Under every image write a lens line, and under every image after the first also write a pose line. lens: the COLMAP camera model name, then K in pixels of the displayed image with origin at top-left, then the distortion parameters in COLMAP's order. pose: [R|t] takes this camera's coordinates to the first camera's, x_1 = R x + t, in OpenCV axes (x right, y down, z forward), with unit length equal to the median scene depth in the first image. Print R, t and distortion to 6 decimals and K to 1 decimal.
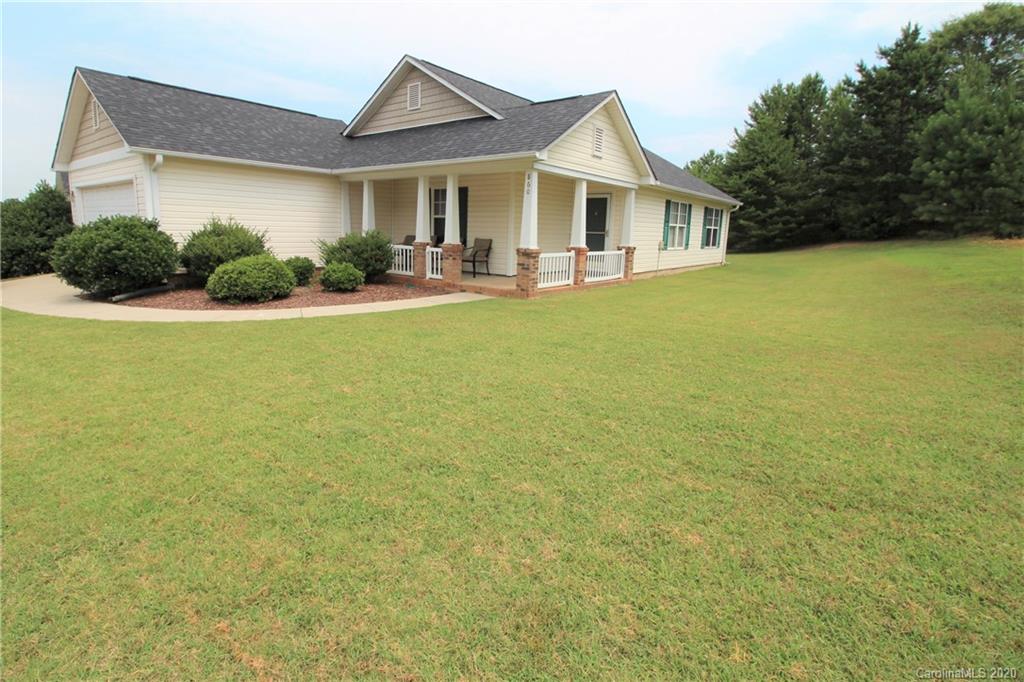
lens RADIAL K [[490.3, 0, 488.9], [0, 490.3, 331.8], [0, 0, 1]] dist [-0.005412, -0.007995]
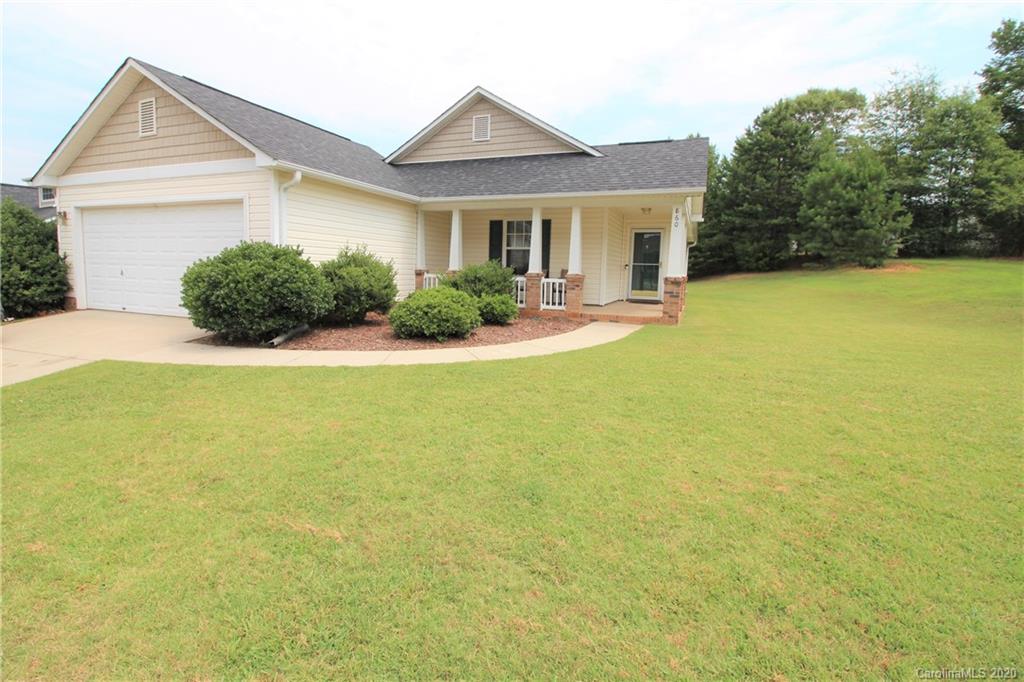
lens RADIAL K [[490.3, 0, 507.4], [0, 490.3, 333.9], [0, 0, 1]] dist [-0.005412, -0.007995]
pose [[0.956565, -0.042487, 0.288407, -0.246349], [0.061540, 0.996457, -0.057318, -0.004363], [-0.284951, 0.072577, 0.955791, 0.042922]]
